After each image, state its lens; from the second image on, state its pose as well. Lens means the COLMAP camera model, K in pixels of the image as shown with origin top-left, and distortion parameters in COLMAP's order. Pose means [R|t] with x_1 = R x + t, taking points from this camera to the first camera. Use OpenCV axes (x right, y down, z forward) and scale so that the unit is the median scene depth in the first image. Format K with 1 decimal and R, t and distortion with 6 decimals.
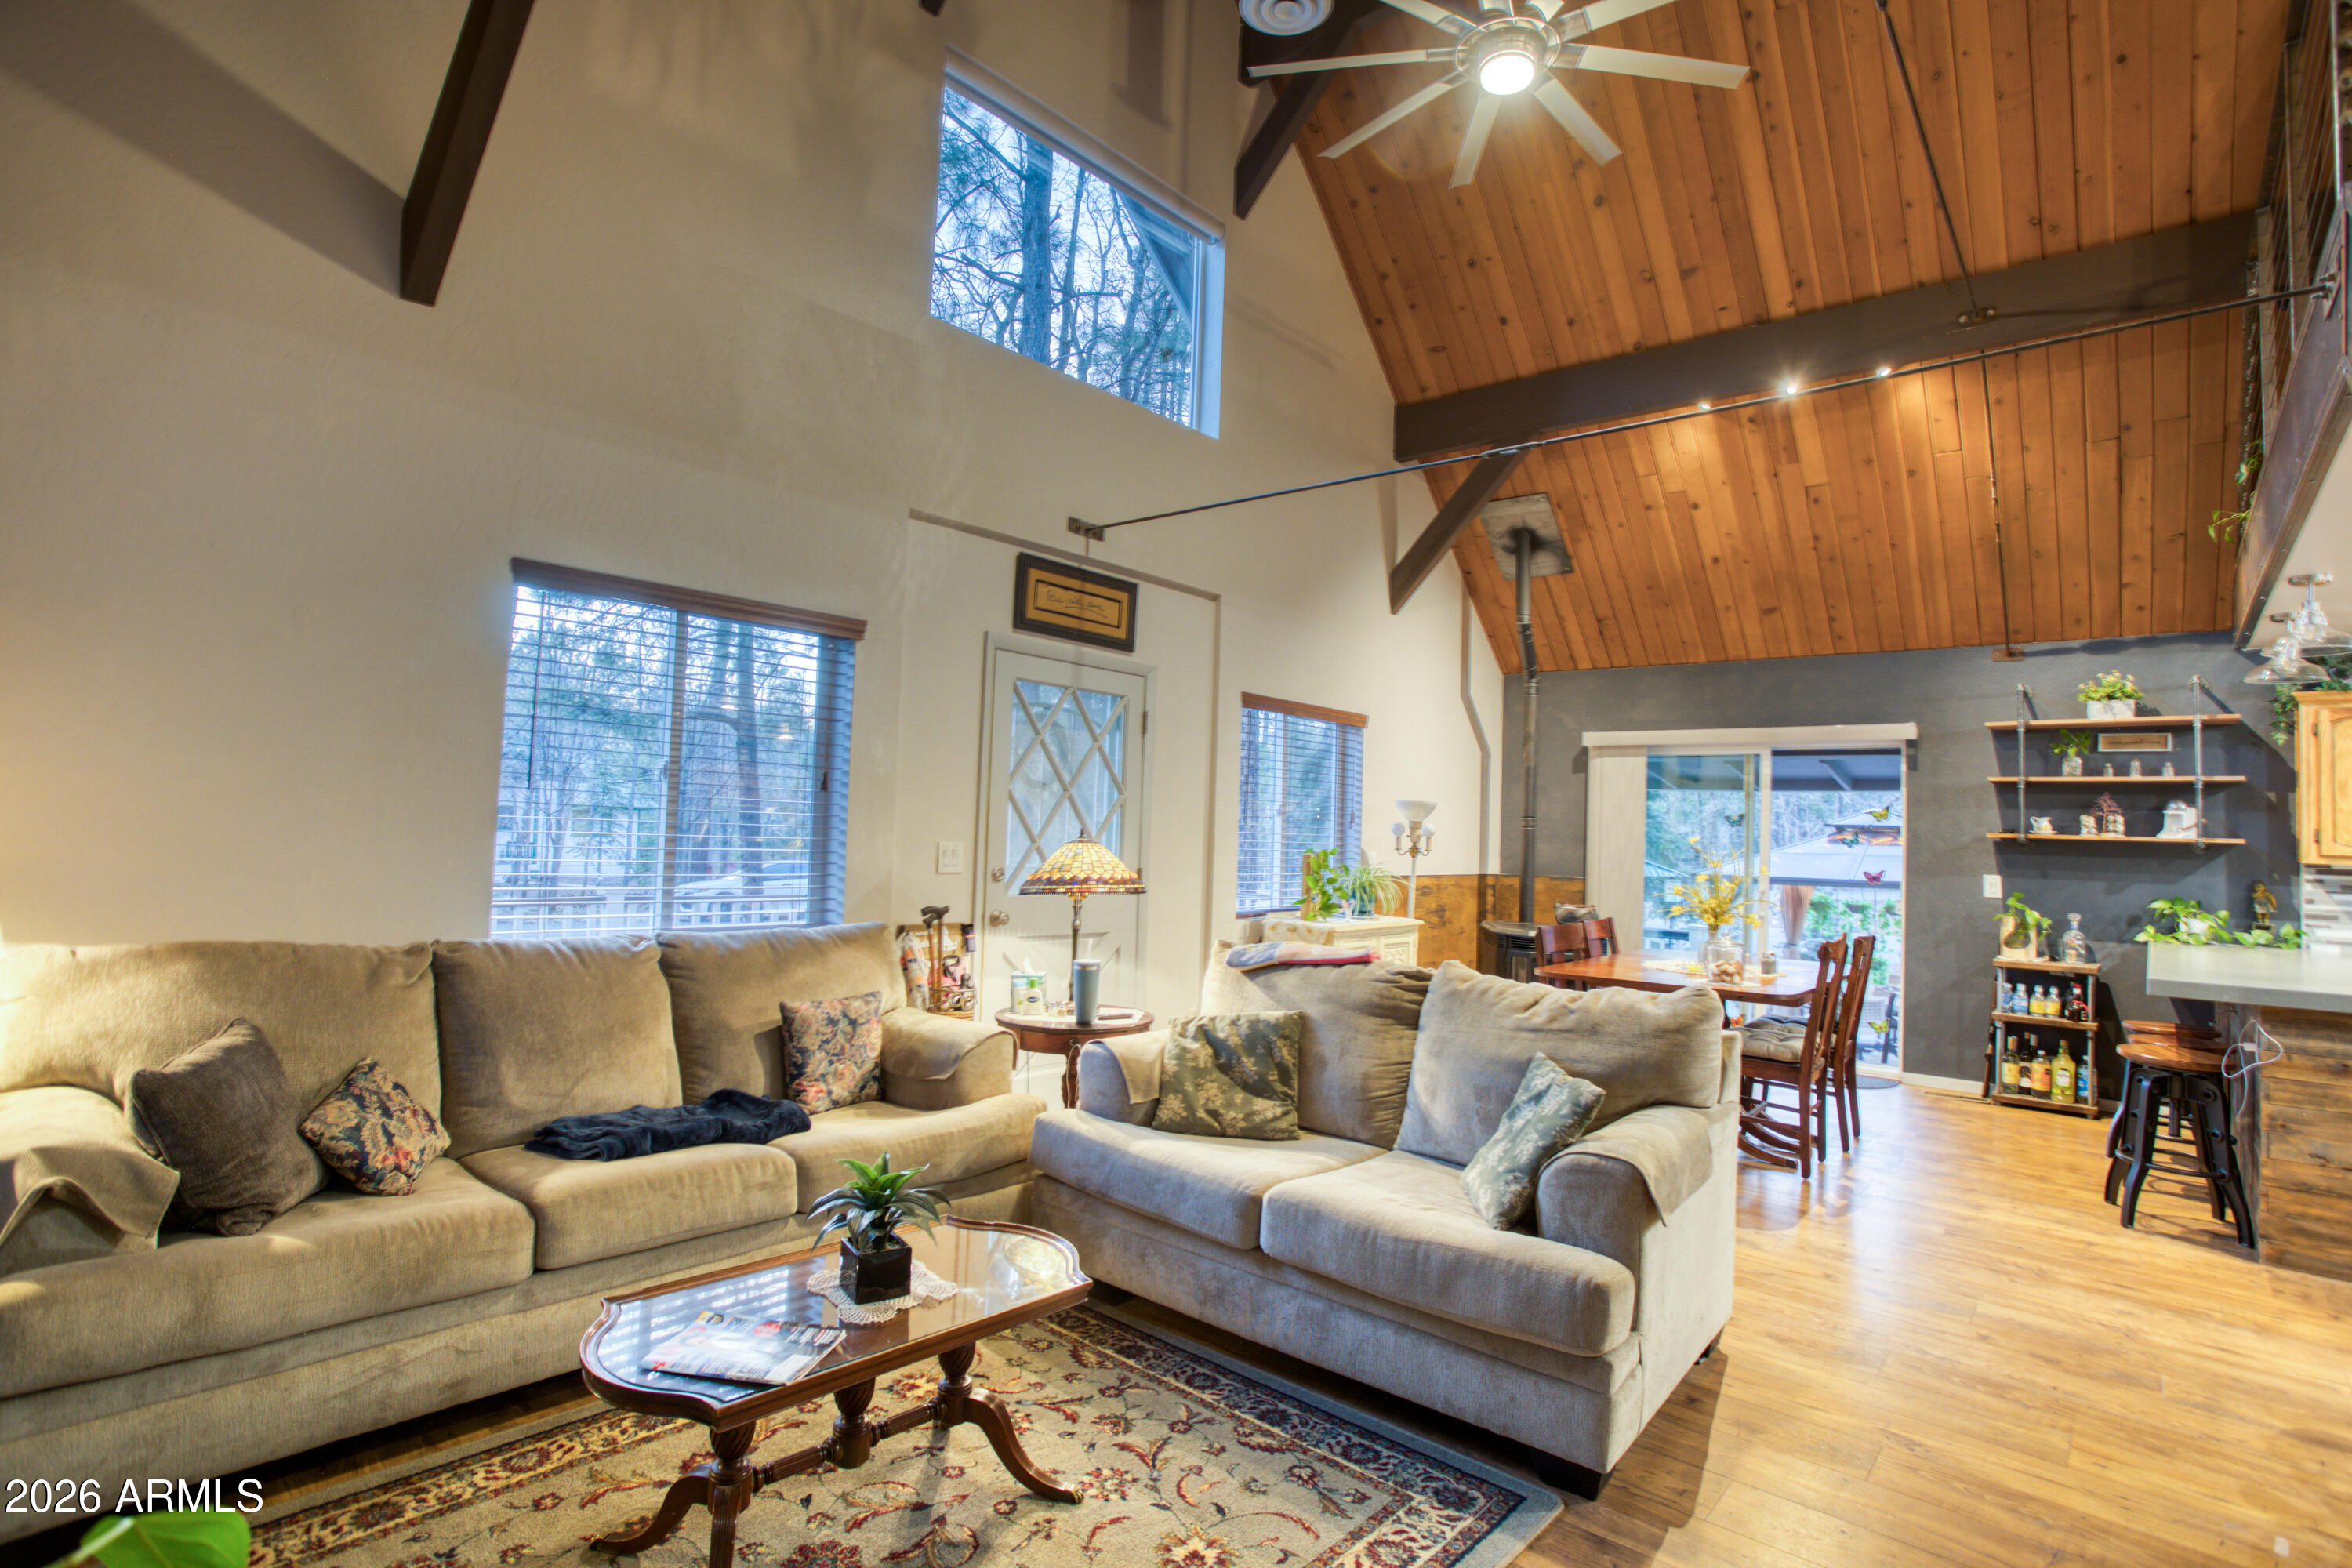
lens RADIAL K [[1161.4, 0, 1201.2], [0, 1161.4, 767.2], [0, 0, 1]] dist [-0.072547, 0.031117]
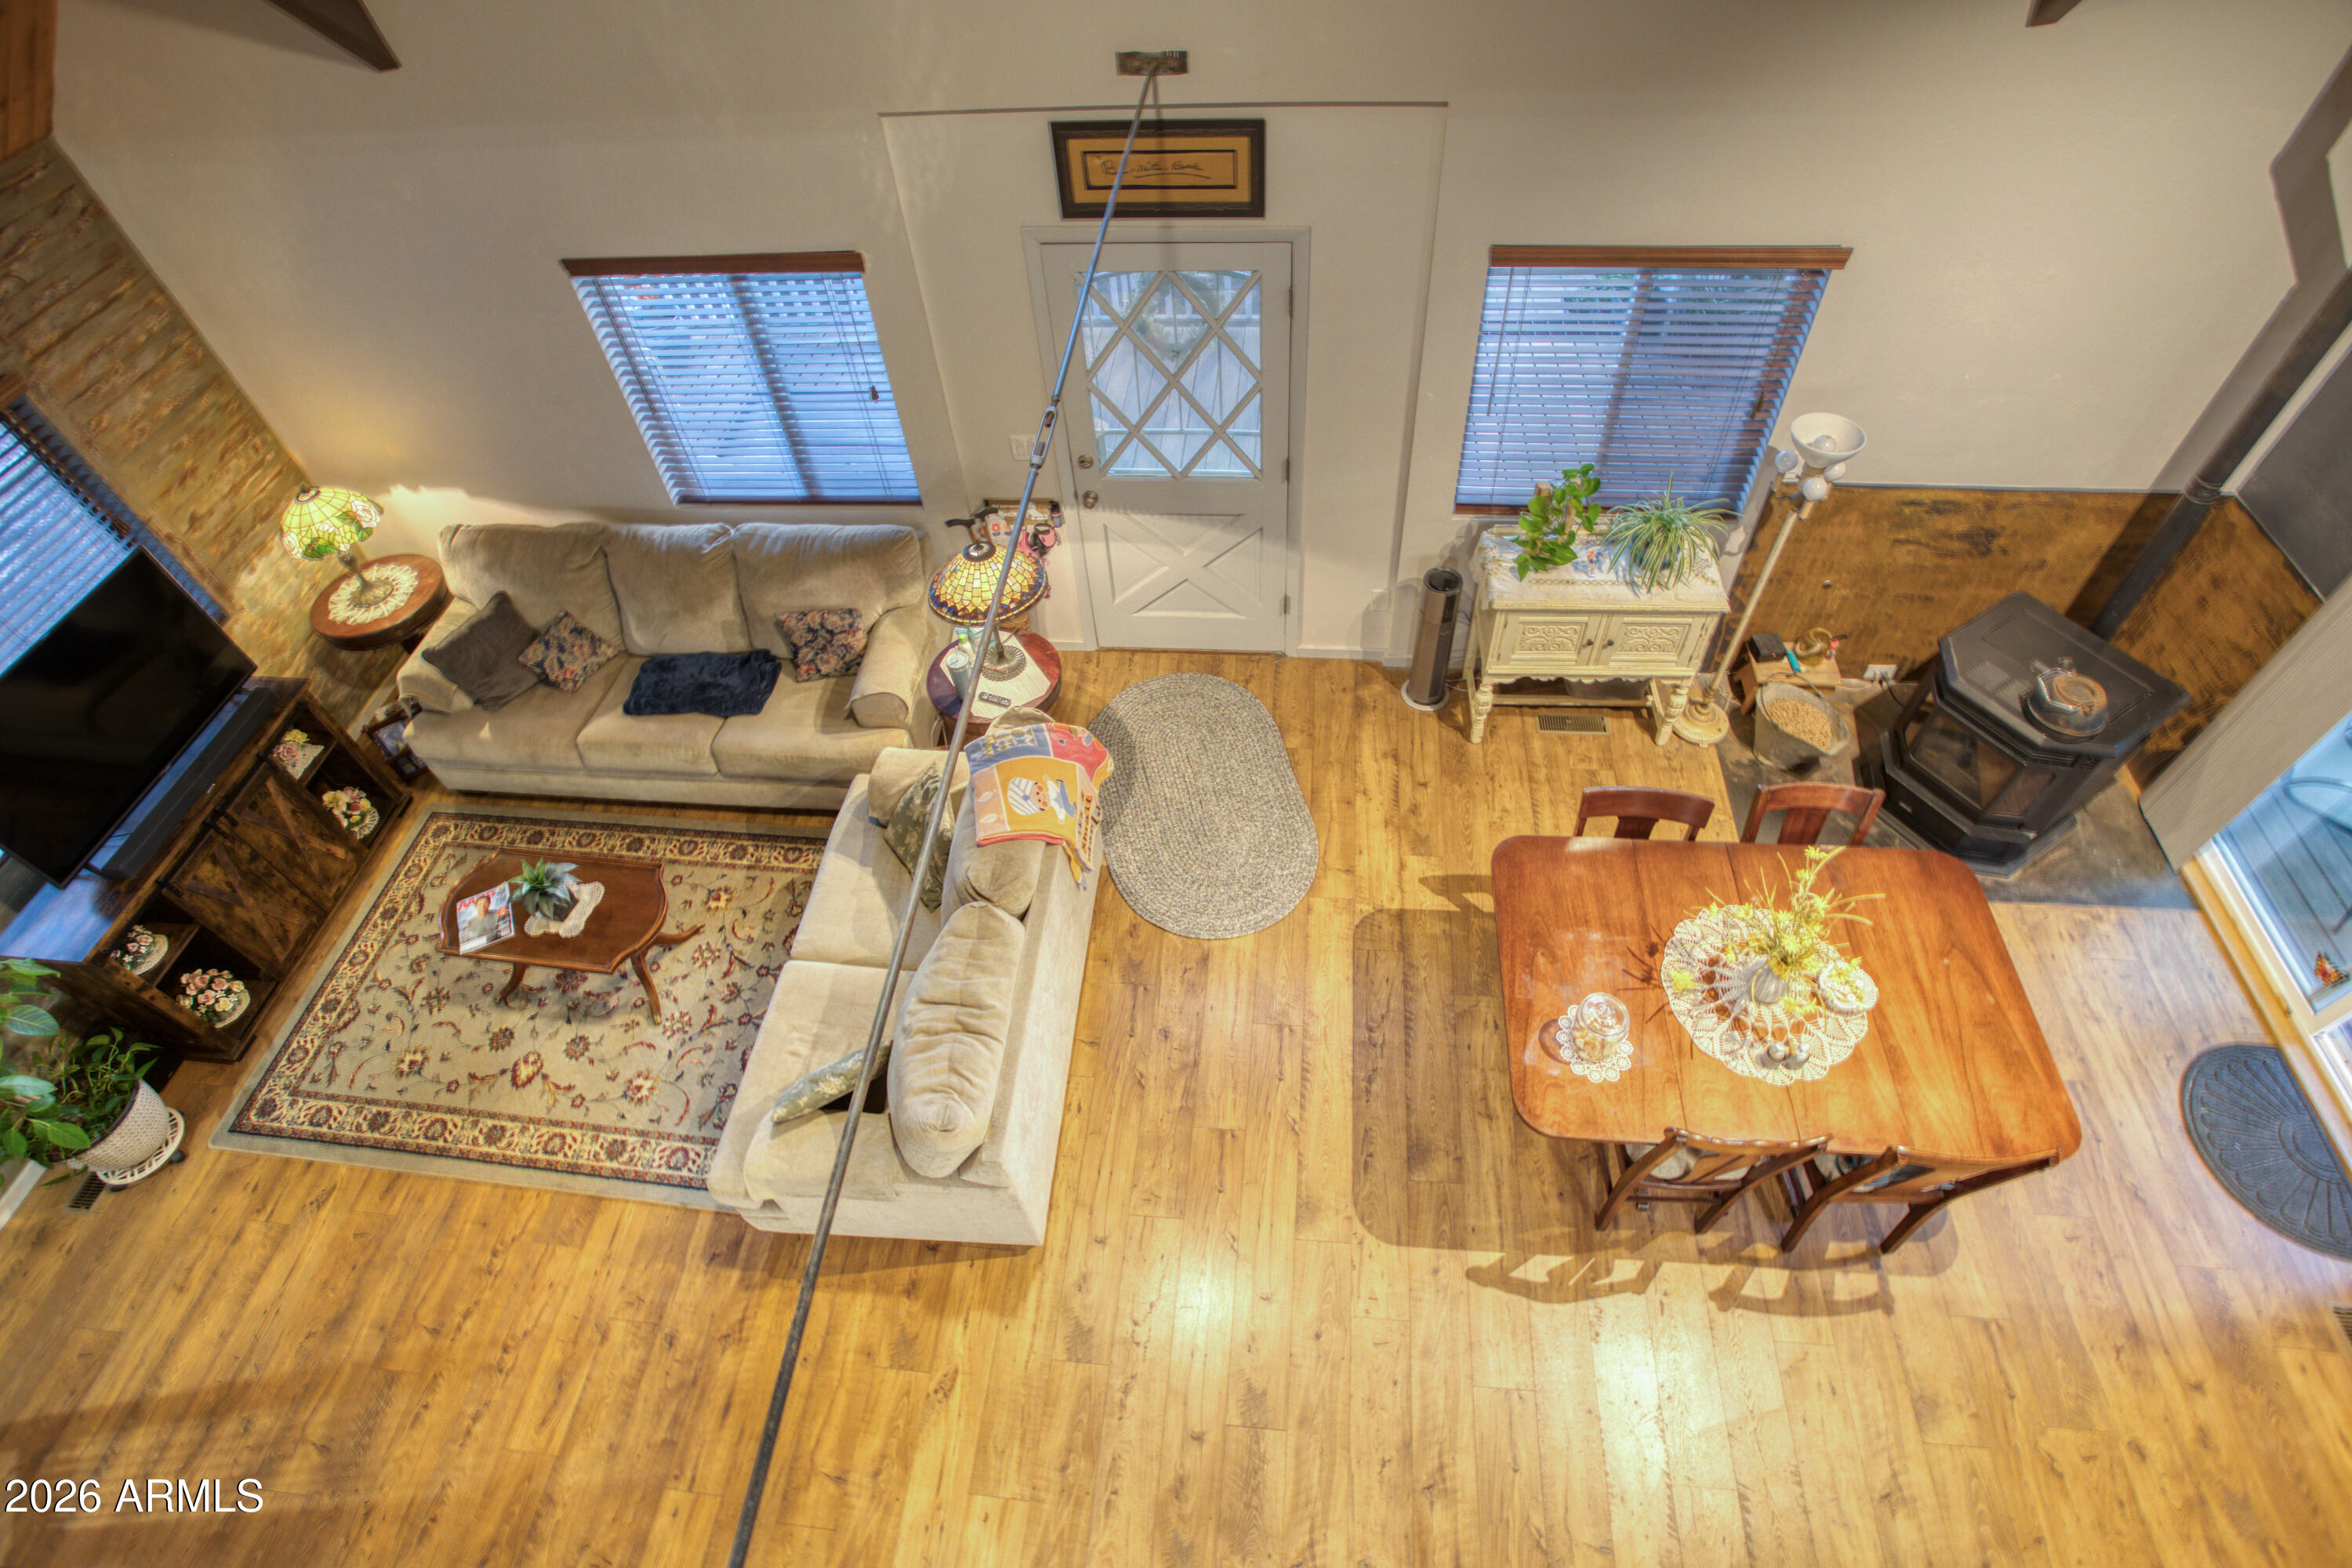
lens RADIAL K [[1152.7, 0, 1176.0], [0, 1152.7, 784.0], [0, 0, 1]] dist [-0.067991, 0.027724]
pose [[0.562916, 0.592967, -0.575774, 0.515263], [0.126117, 0.626848, 0.768867, -0.414848], [0.816835, -0.505423, 0.278080, 0.542413]]
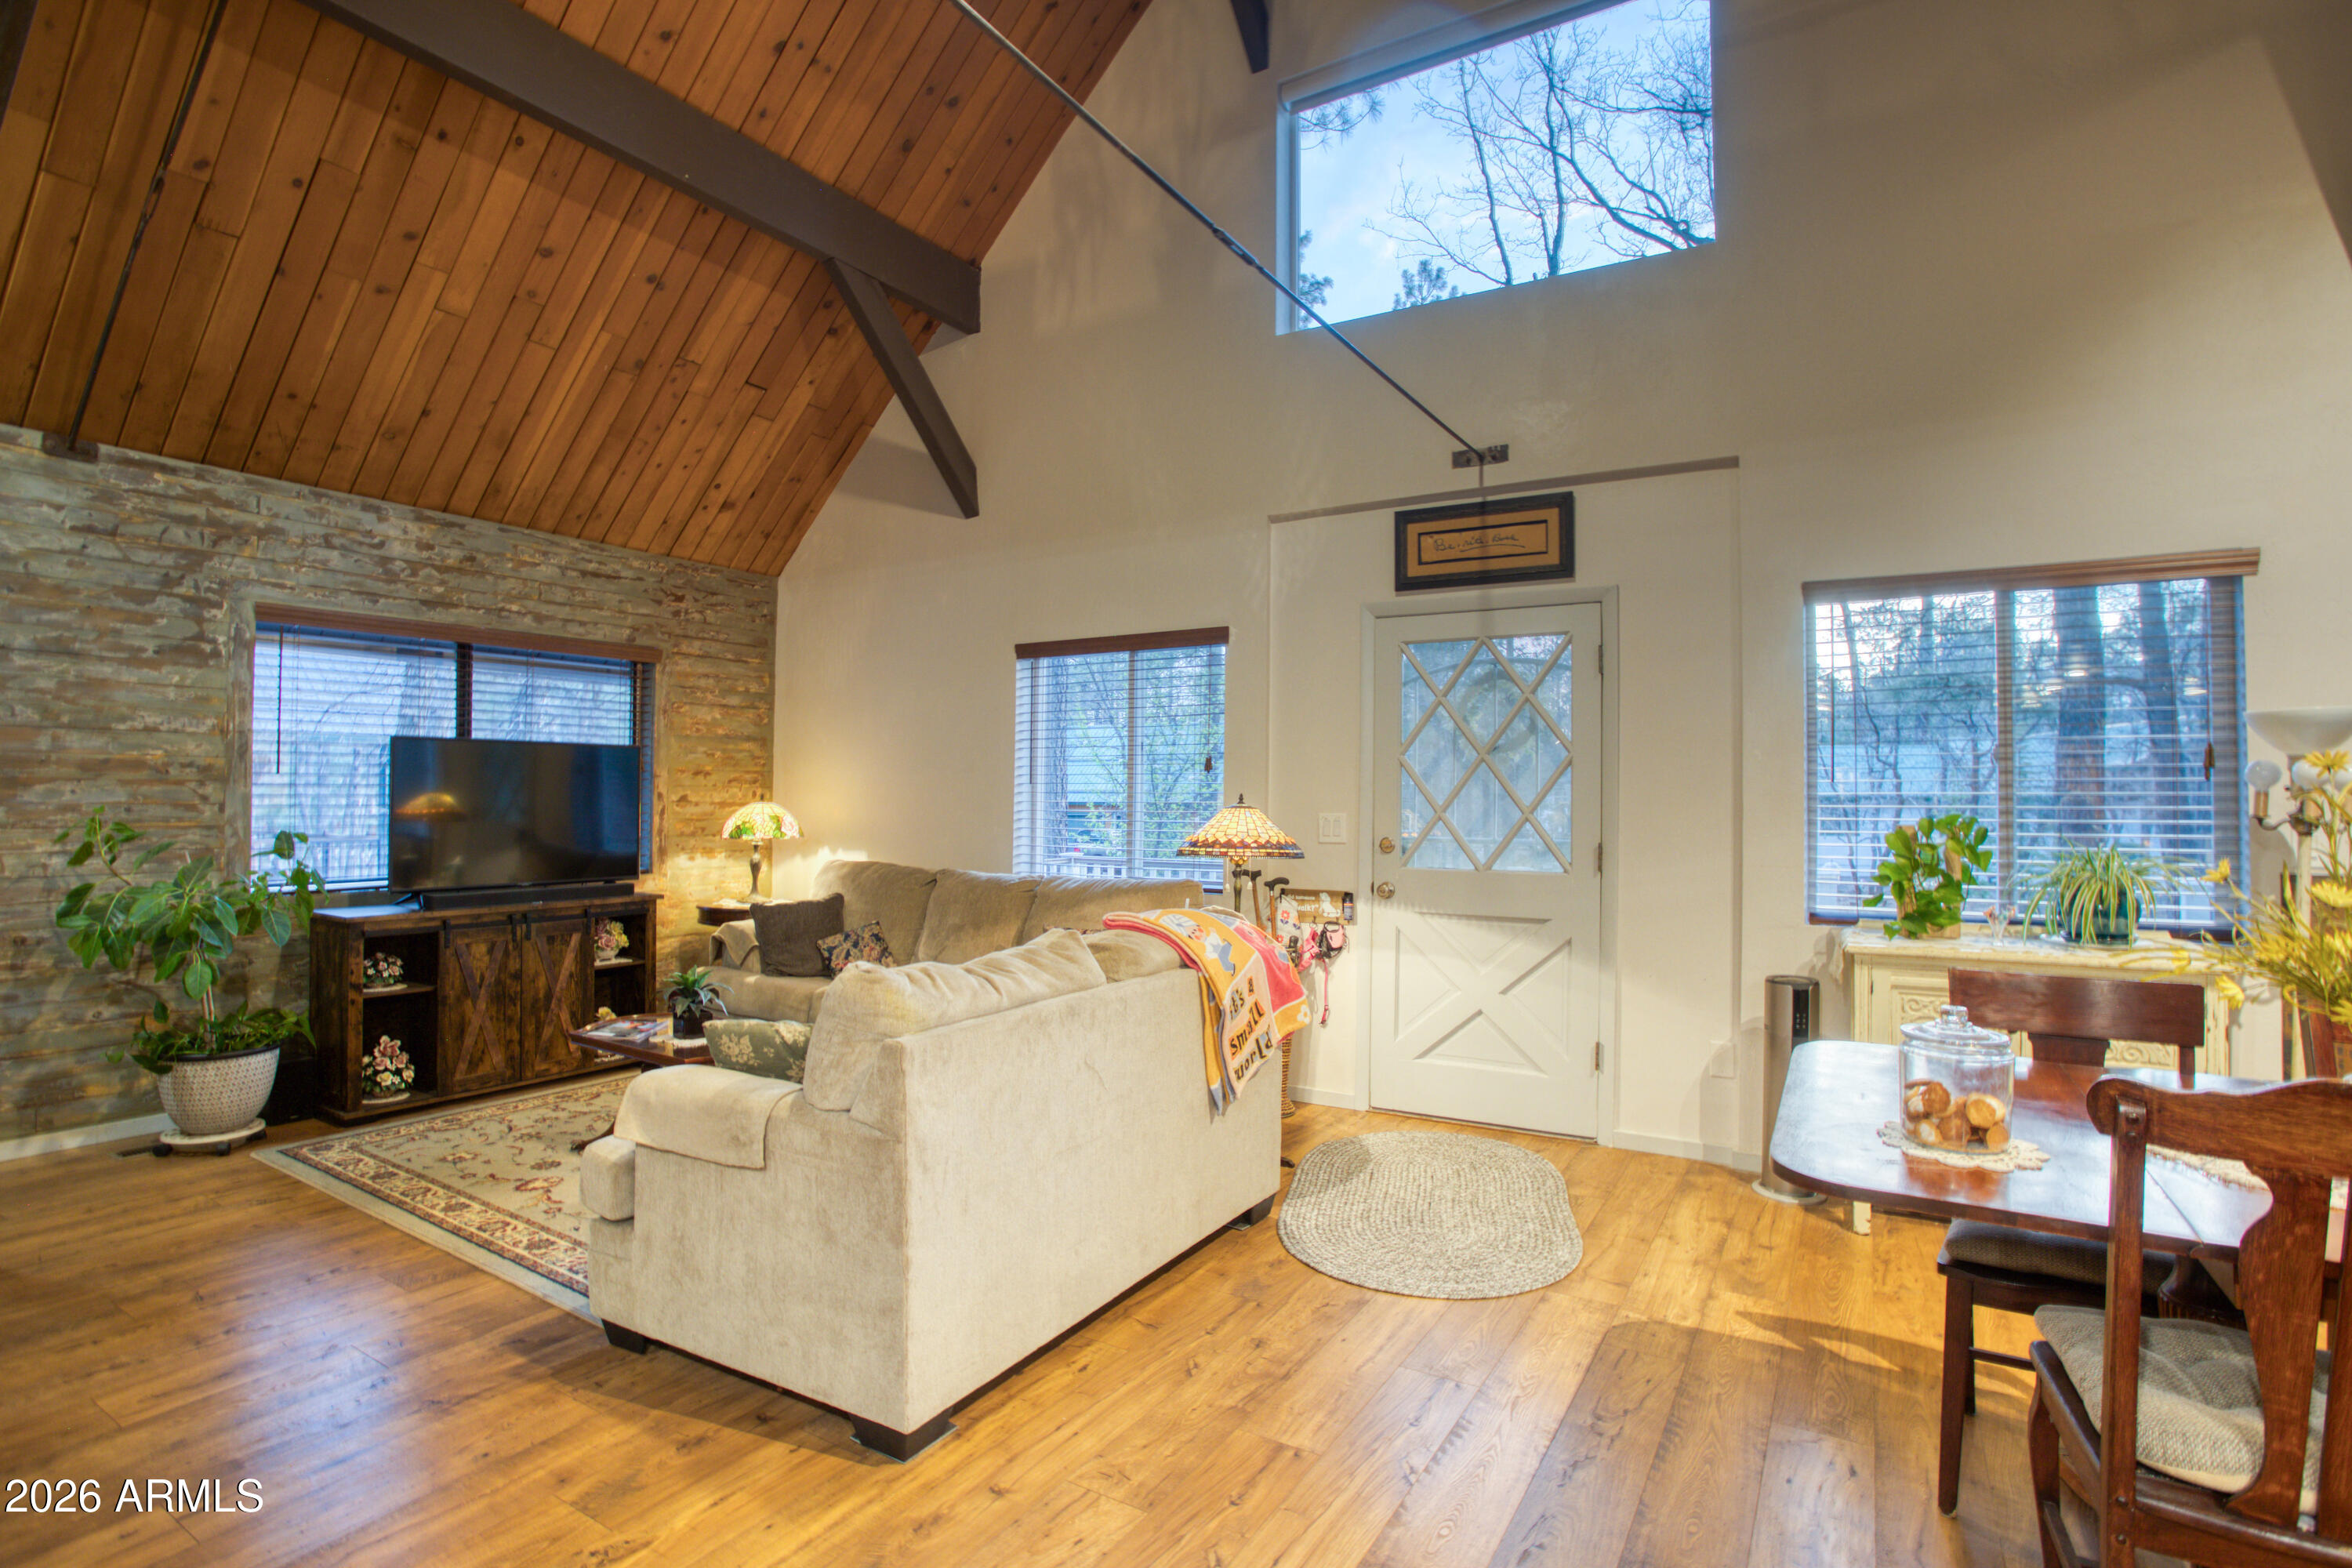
lens RADIAL K [[1152.7, 0, 1176.0], [0, 1152.7, 784.0], [0, 0, 1]] dist [-0.067991, 0.027724]
pose [[0.151339, -0.048000, -0.987316, 0.645284], [0.054711, 0.997696, -0.040119, 0.058944], [0.986967, -0.047945, 0.153617, 0.569160]]
